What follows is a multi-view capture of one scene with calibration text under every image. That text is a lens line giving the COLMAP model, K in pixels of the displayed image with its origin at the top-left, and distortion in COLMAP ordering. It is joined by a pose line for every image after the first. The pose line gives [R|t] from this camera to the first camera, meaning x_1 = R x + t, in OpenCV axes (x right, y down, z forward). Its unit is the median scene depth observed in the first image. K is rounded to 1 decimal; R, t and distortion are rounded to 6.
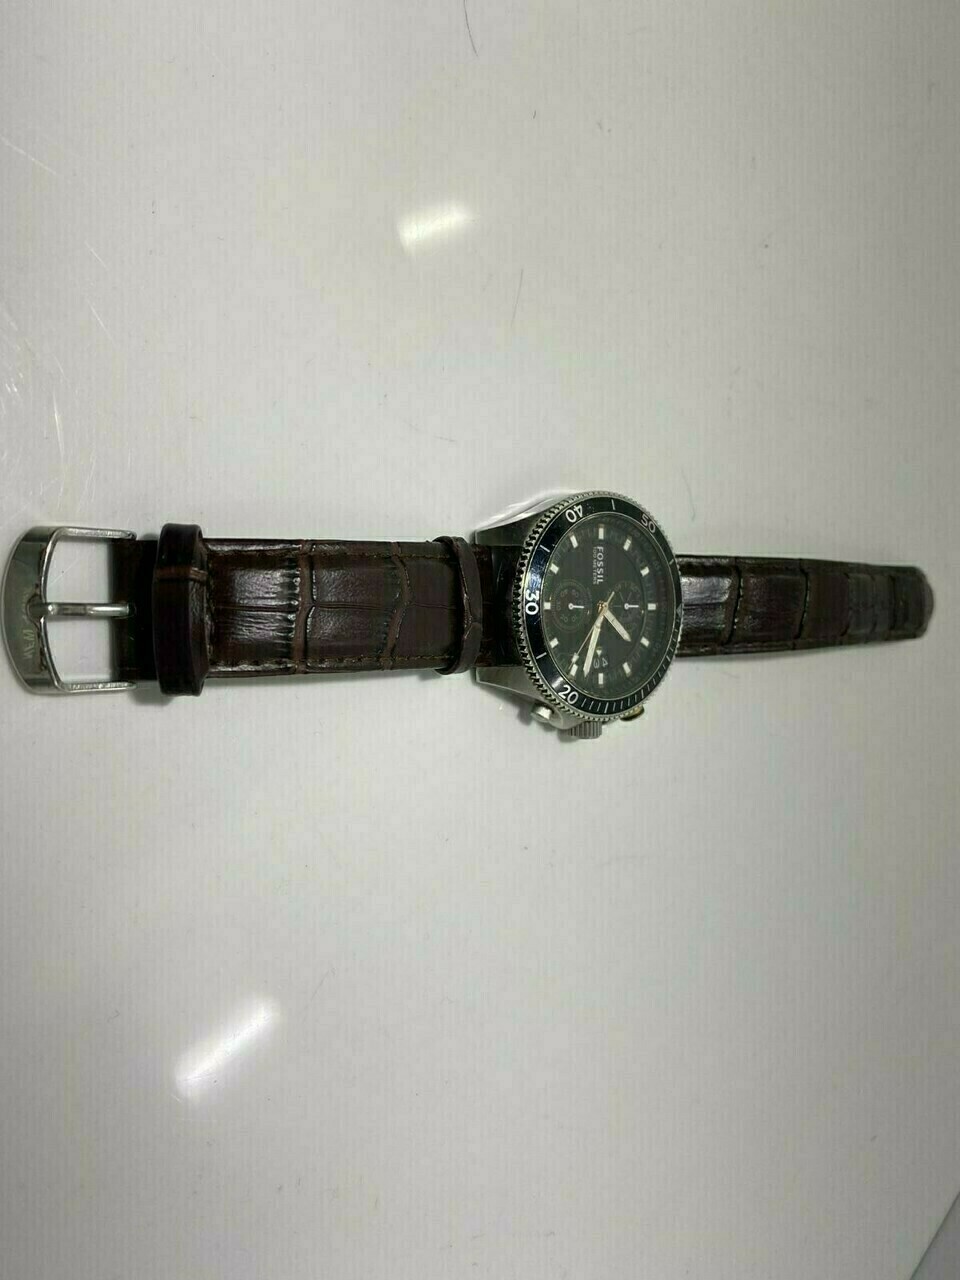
lens RADIAL K [[994.5, 0, 474.9], [0, 994.5, 643.2], [0, 0, 1]] dist [0.059038, -0.012431]
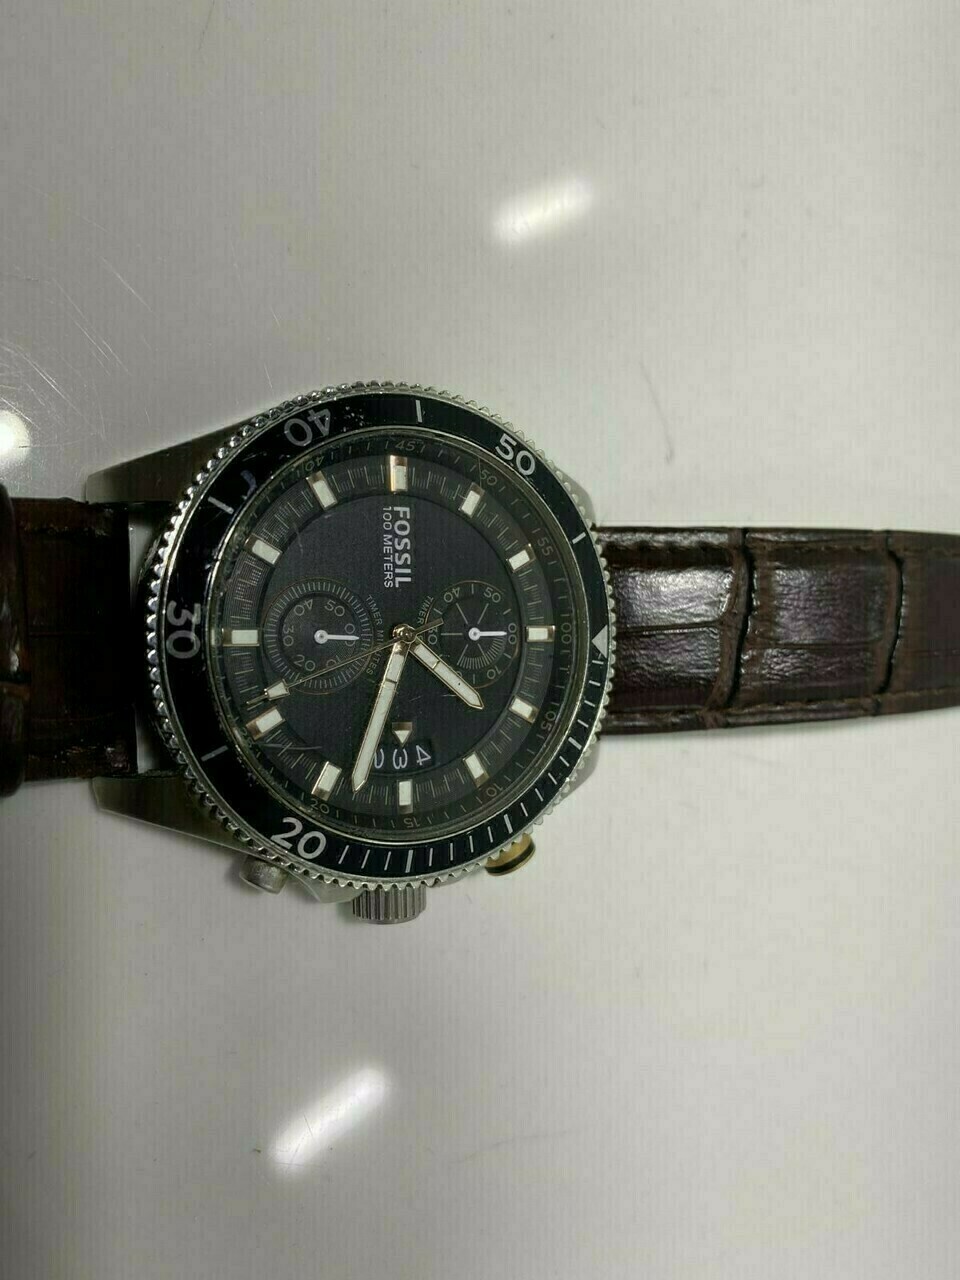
lens RADIAL K [[1034.0, 0, 483.2], [0, 1034.0, 646.1], [0, 0, 1]] dist [0.052154, -0.005941]
pose [[0.989201, -0.015116, -0.145782, 0.226789], [0.012040, 0.999686, -0.021960, -0.020633], [0.146069, 0.019968, 0.989073, 0.520468]]
